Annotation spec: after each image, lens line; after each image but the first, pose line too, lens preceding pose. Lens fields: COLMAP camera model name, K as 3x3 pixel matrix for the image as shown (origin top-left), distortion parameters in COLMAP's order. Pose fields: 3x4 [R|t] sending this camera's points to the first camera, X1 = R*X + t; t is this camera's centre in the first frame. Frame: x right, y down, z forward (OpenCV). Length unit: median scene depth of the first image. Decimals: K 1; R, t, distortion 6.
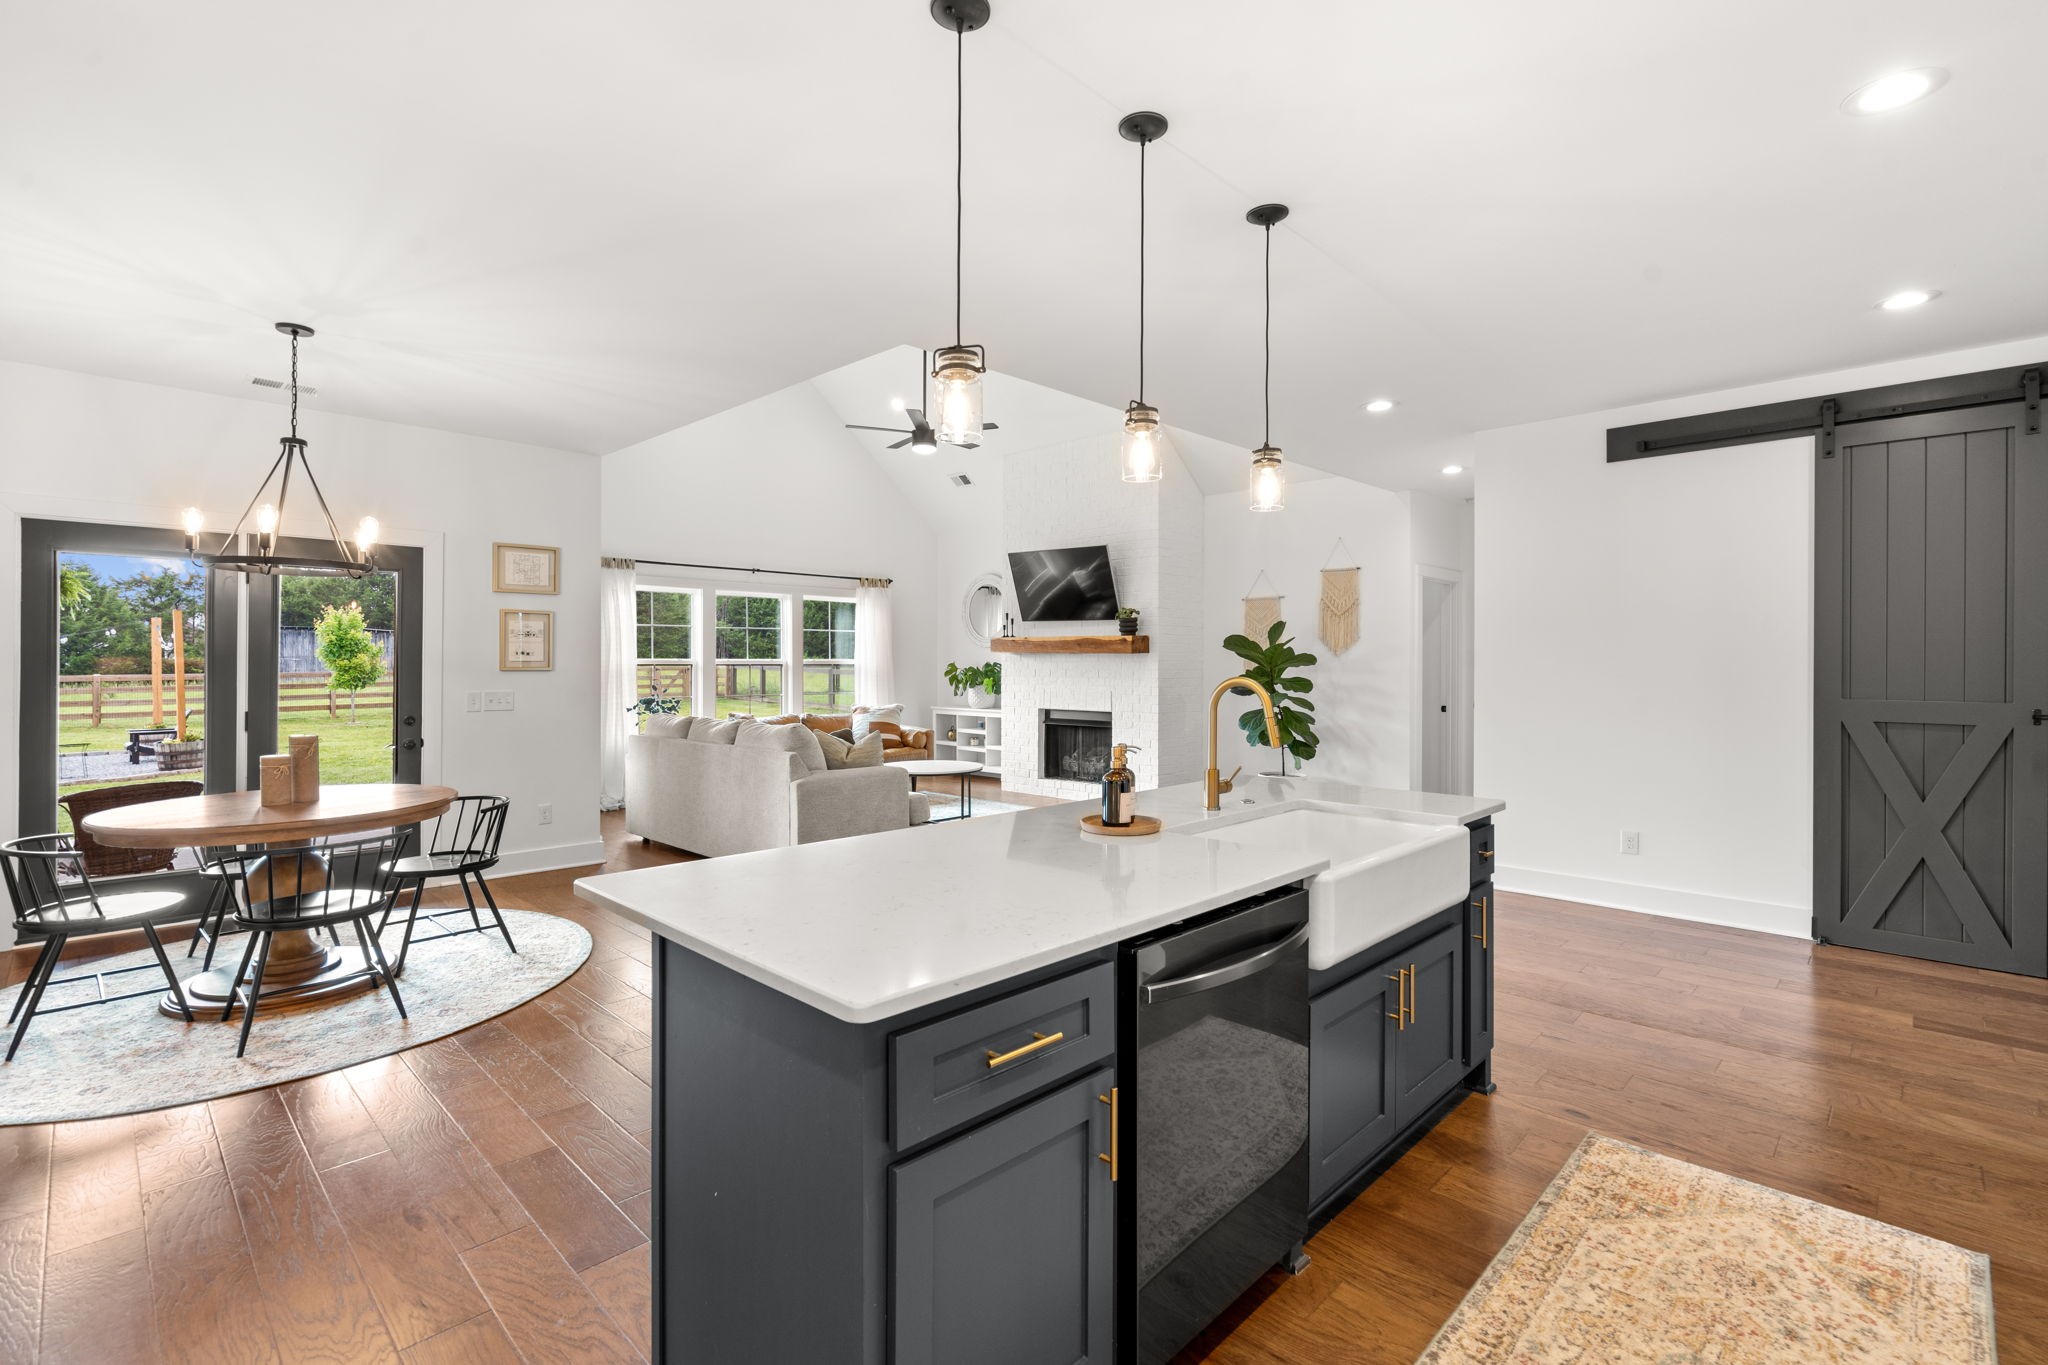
lens RADIAL K [[1339.0, 0, 1024.0], [0, 1339.0, 682.5], [0, 0, 1]] dist [-0.079750, 0.072592]
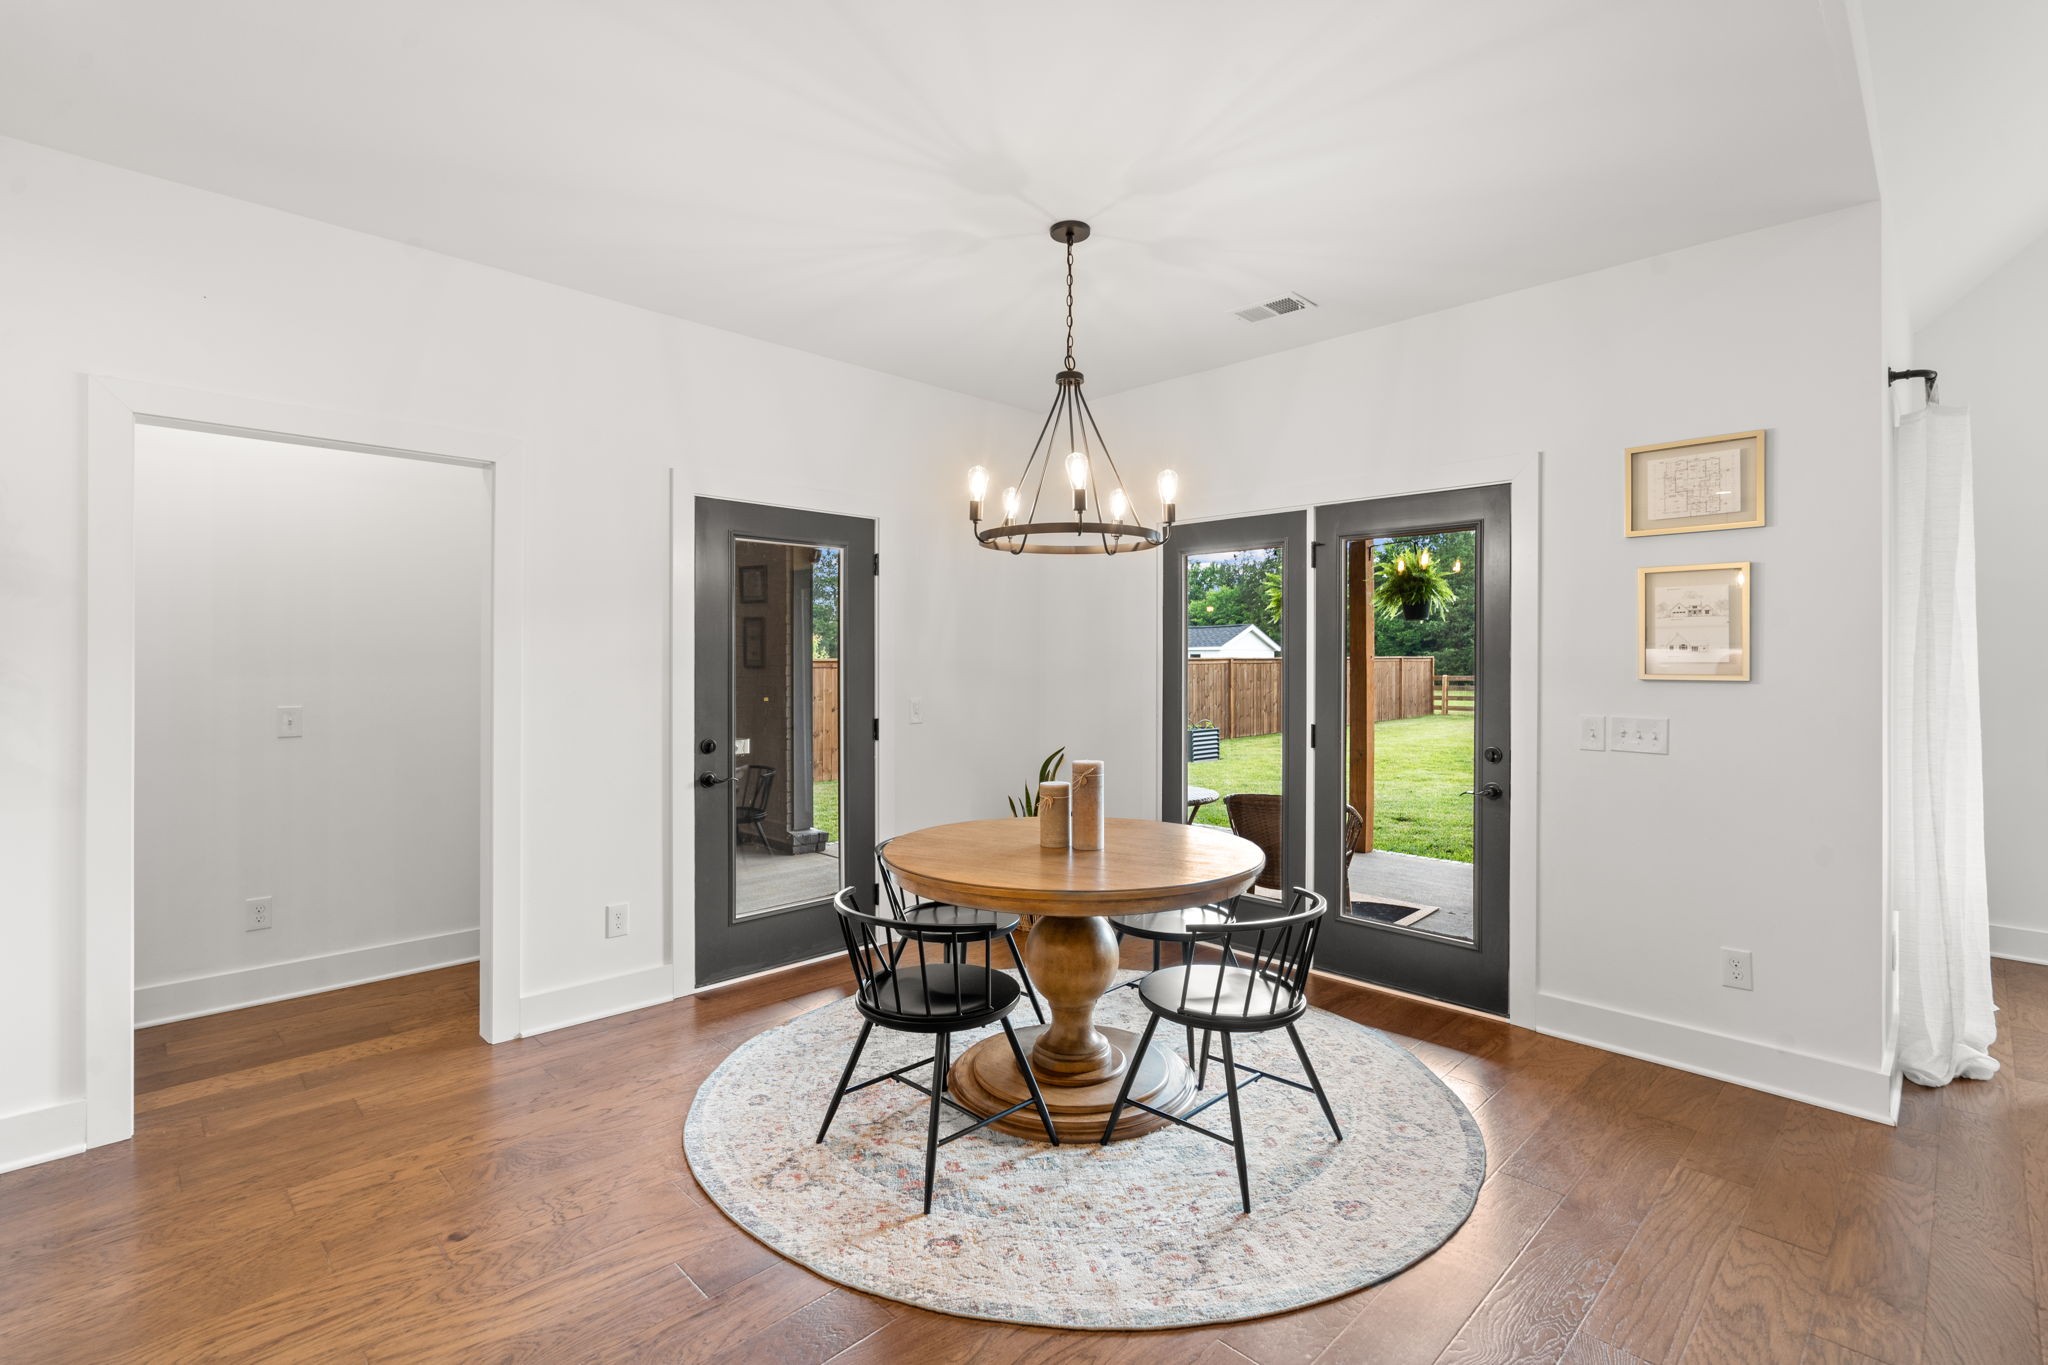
lens RADIAL K [[921.6, 0, 1022.1], [0, 921.6, 672.2], [0, 0, 1]] dist [0.000347, 0.000442]
pose [[0.001361, -0.004848, -0.999987, -0.018282], [-0.022237, 0.999741, -0.004877, -0.005825], [0.999752, 0.022243, 0.001252, 0.904792]]
